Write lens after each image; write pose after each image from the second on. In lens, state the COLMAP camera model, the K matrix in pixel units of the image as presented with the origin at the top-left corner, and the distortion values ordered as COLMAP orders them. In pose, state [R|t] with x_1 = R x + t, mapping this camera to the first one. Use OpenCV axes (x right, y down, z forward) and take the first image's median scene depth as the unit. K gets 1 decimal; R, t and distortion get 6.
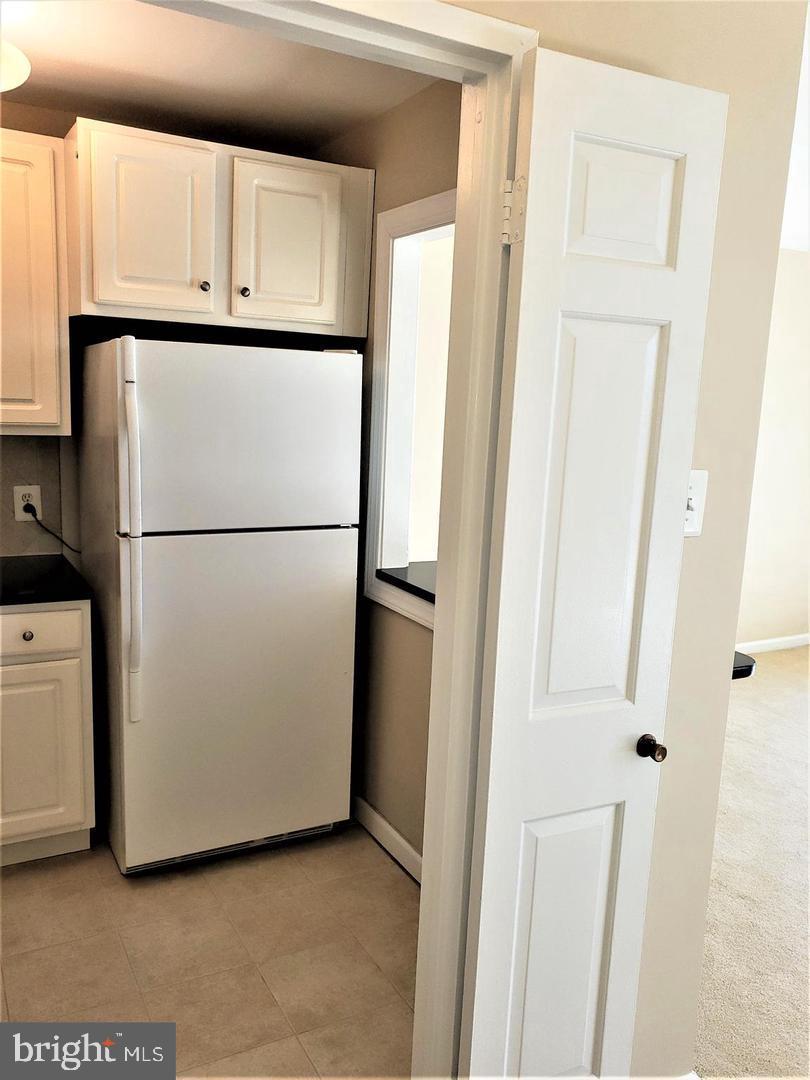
lens RADIAL K [[833.7, 0, 406.7], [0, 833.7, 539.6], [0, 0, 1]] dist [-0.046481, 0.017670]
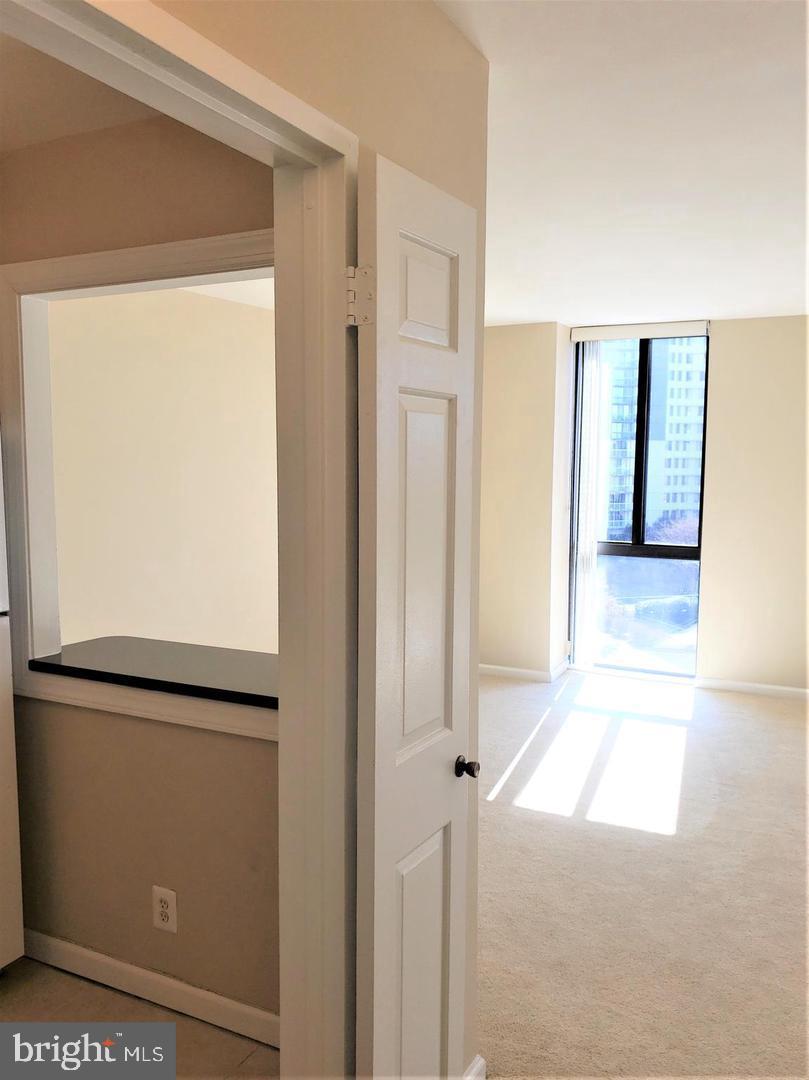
lens RADIAL K [[833.7, 0, 409.1], [0, 833.7, 540.7], [0, 0, 1]] dist [-0.046481, 0.017670]
pose [[0.822232, -0.085088, 0.562757, -0.400661], [0.122760, 0.992002, -0.029373, -0.032637], [-0.555756, 0.093235, 0.826101, 0.081885]]
